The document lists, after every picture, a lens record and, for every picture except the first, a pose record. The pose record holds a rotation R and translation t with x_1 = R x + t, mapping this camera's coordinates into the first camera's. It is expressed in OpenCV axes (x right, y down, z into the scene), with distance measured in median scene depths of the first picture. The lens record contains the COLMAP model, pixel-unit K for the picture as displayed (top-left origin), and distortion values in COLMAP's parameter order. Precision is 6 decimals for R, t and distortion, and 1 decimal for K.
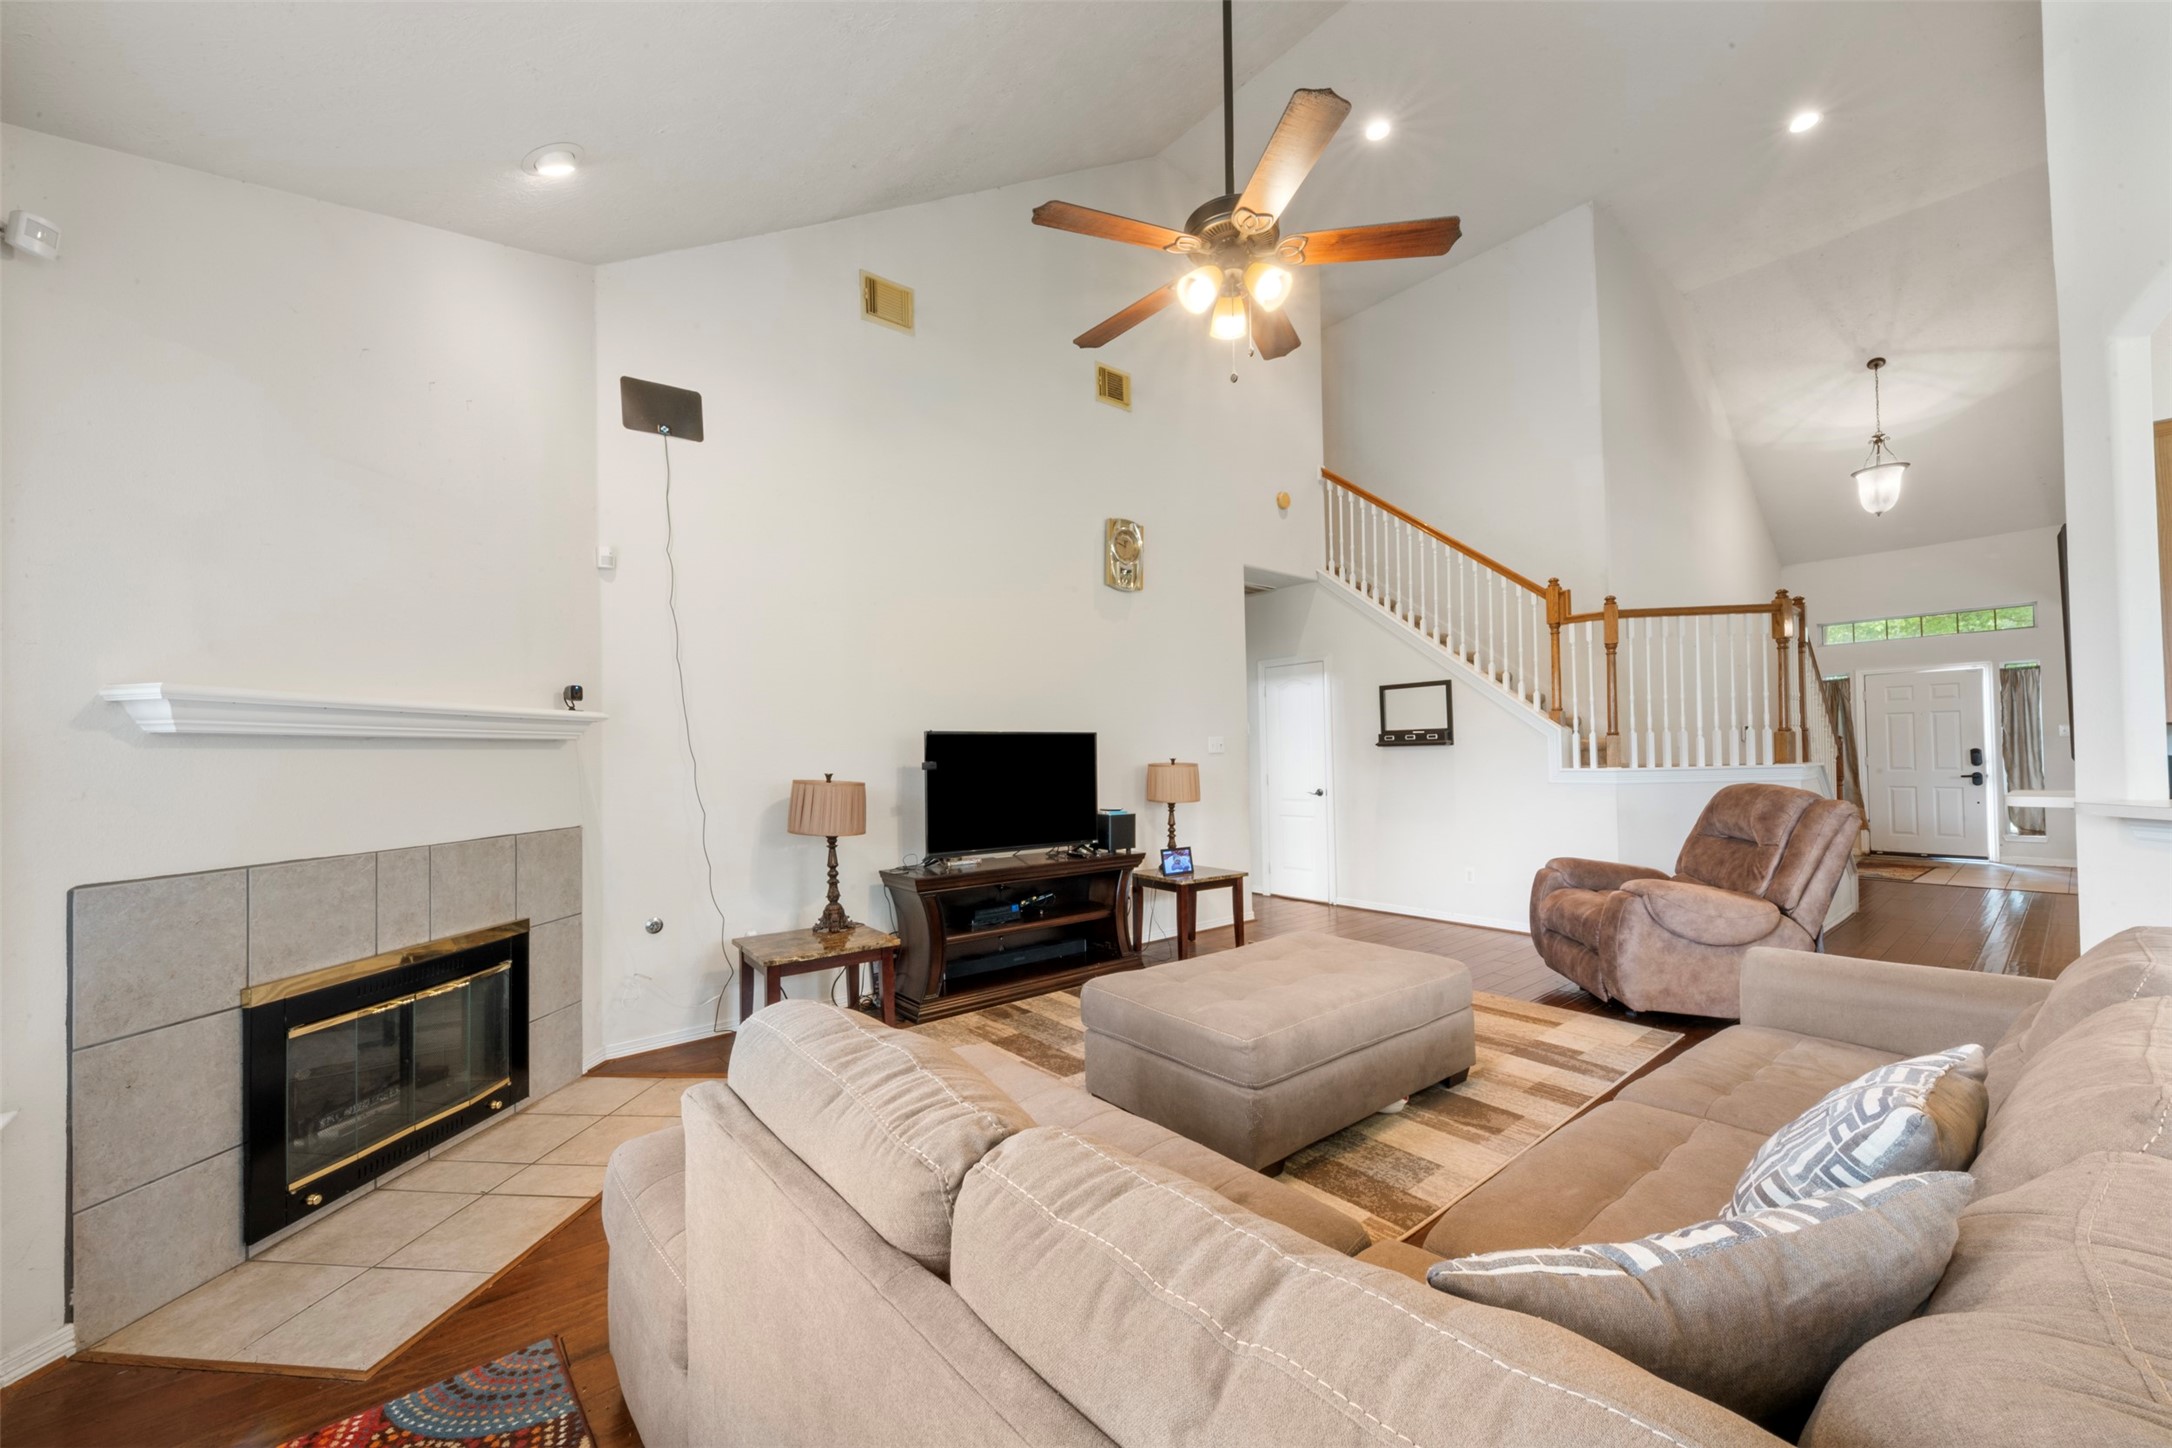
lens RADIAL K [[835.3, 0, 1088.0], [0, 835.3, 741.6], [0, 0, 1]] dist [0.007718, -0.000020]
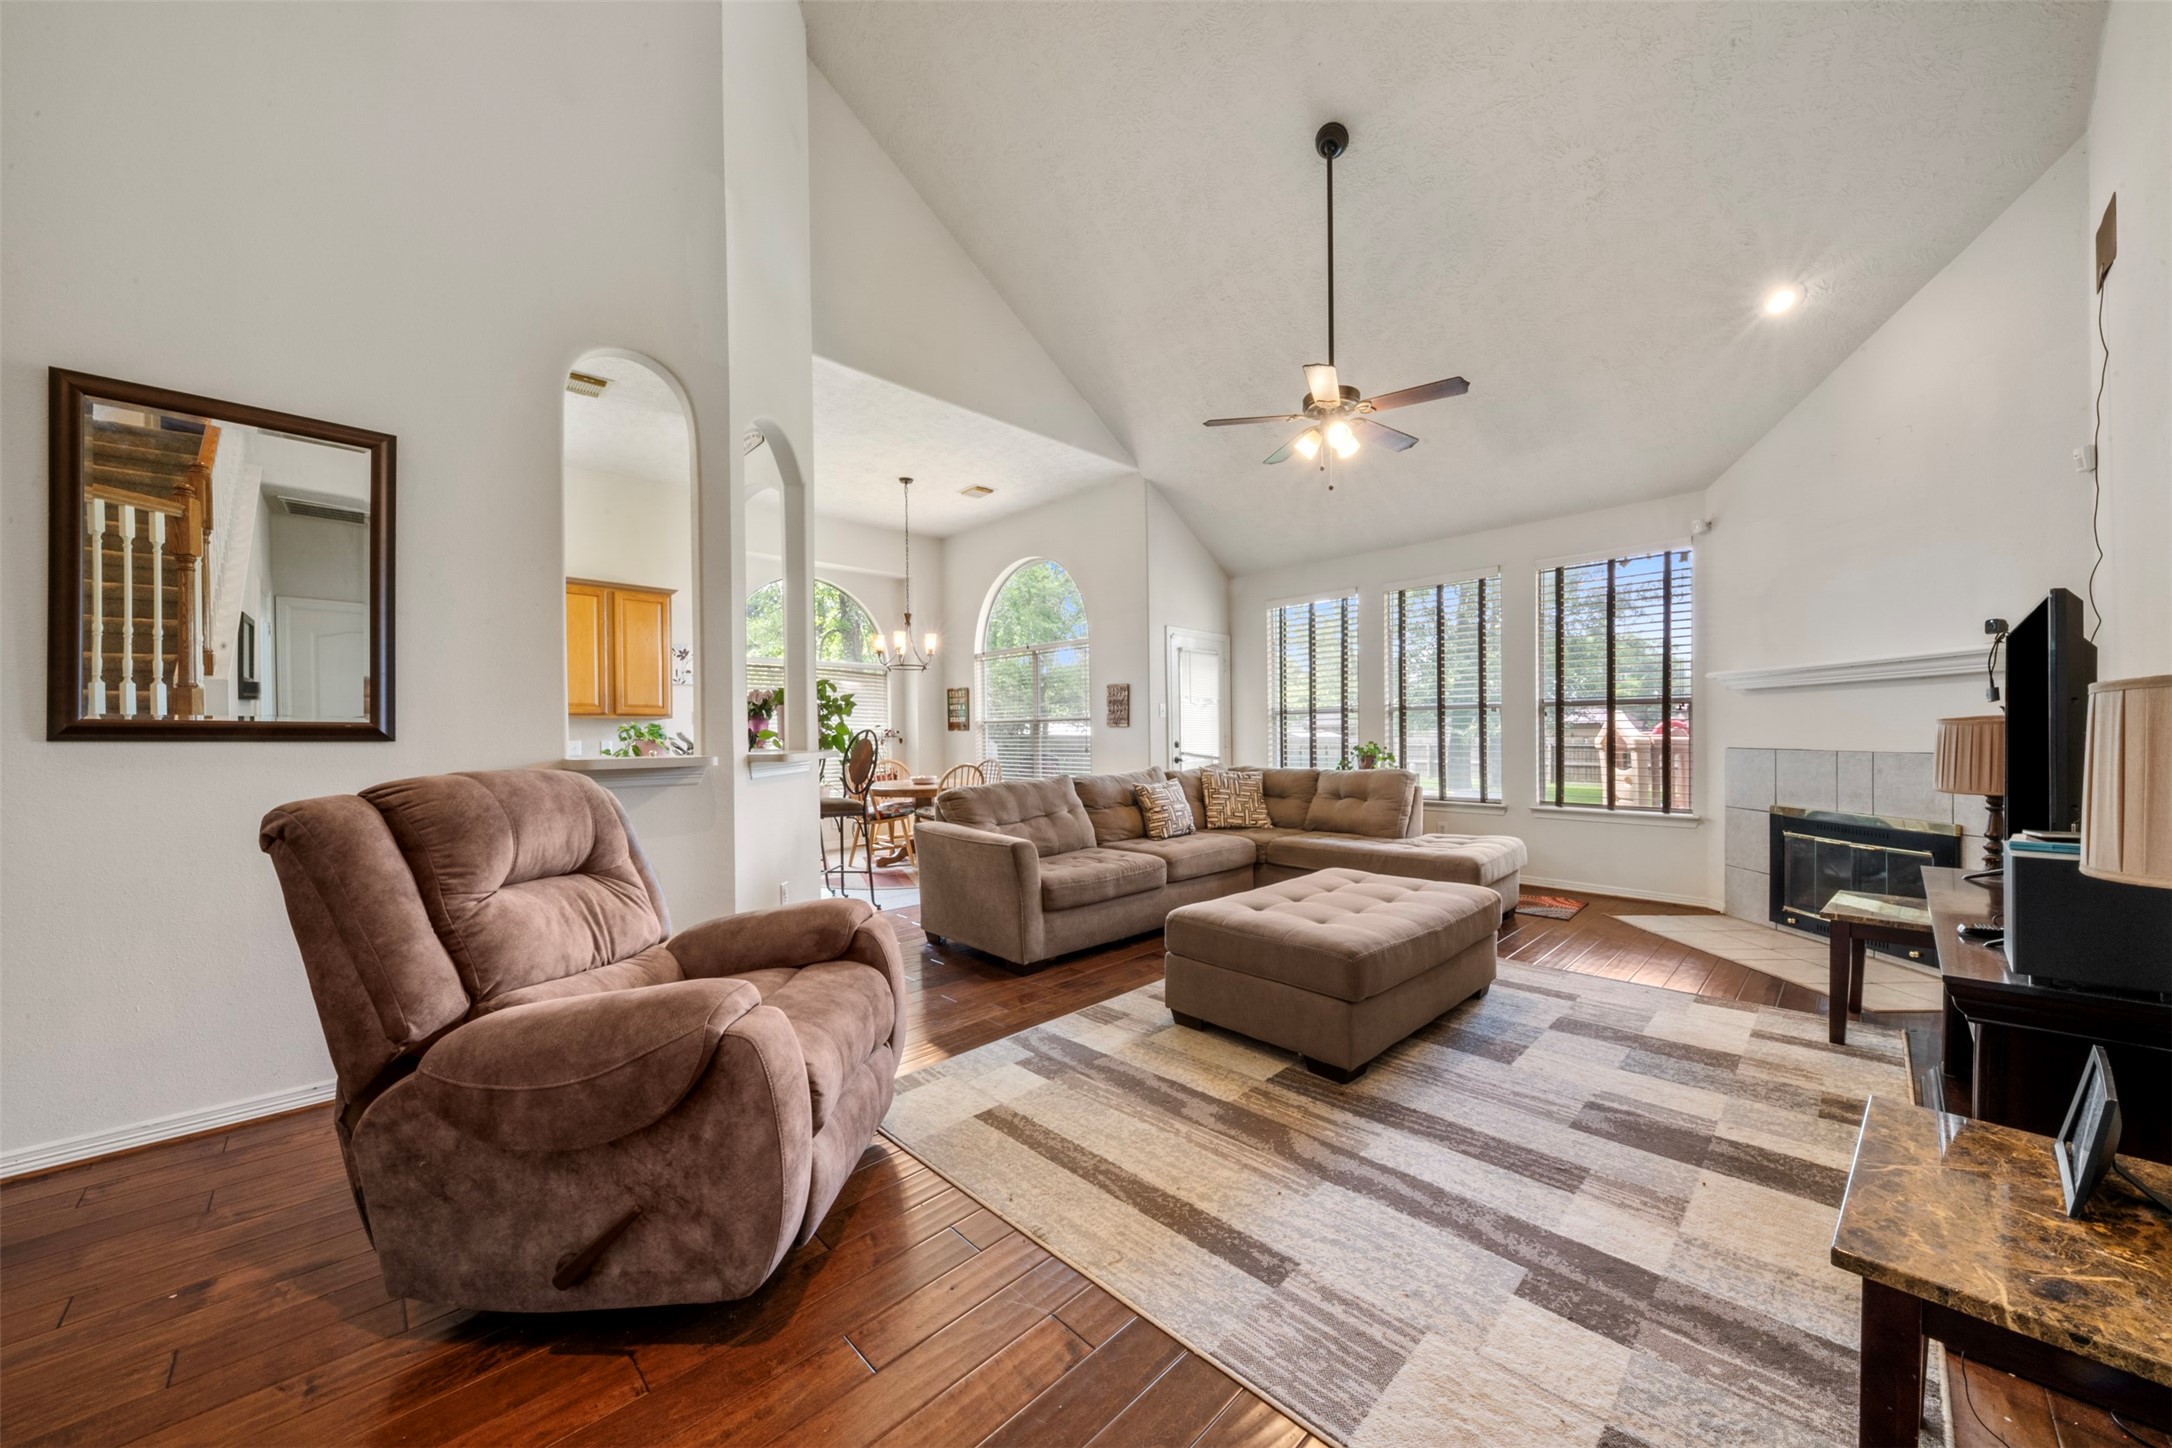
lens RADIAL K [[757.0, 0, 1081.4], [0, 757.0, 735.0], [0, 0, 1]] dist [-0.006085, -0.001694]
pose [[-0.997370, 0.029741, -0.066099, 0.521578], [0.030615, 0.999456, -0.012255, 0.047628], [0.065699, -0.014247, -0.997738, 1.627972]]
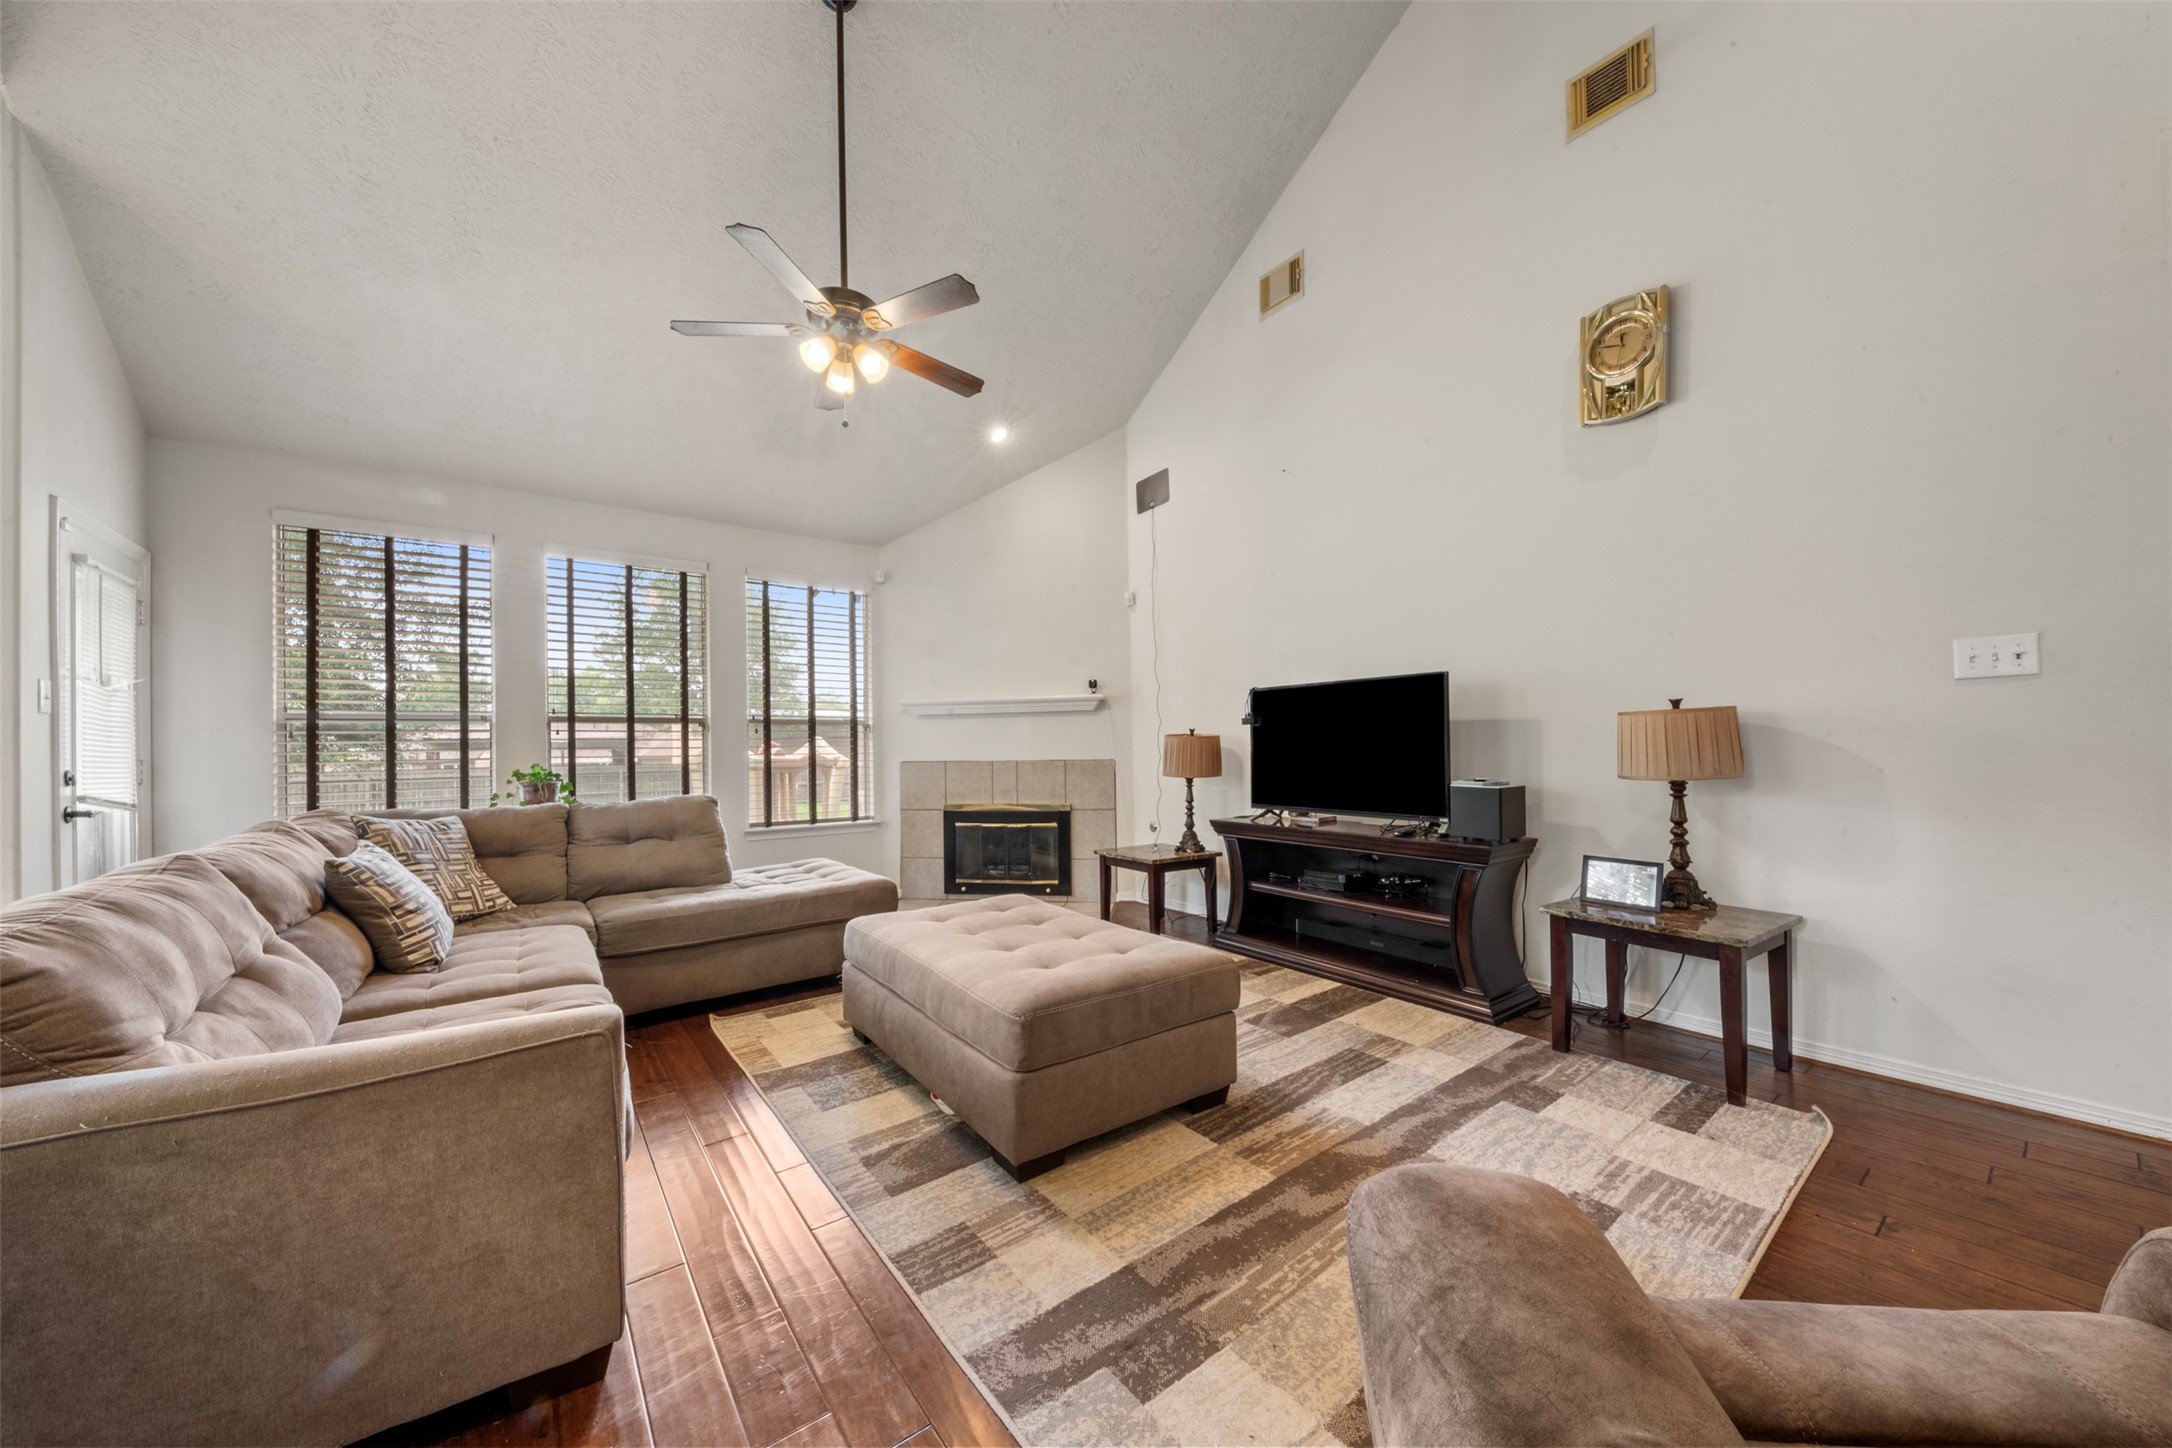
lens RADIAL K [[757.0, 0, 1072.8], [0, 757.0, 743.2], [0, 0, 1]] dist [-0.006085, -0.001694]
pose [[-0.059487, 0.011518, -0.998163, 0.876801], [0.033135, 0.999405, 0.009557, 0.045096], [0.997679, -0.032506, -0.059833, 0.918591]]
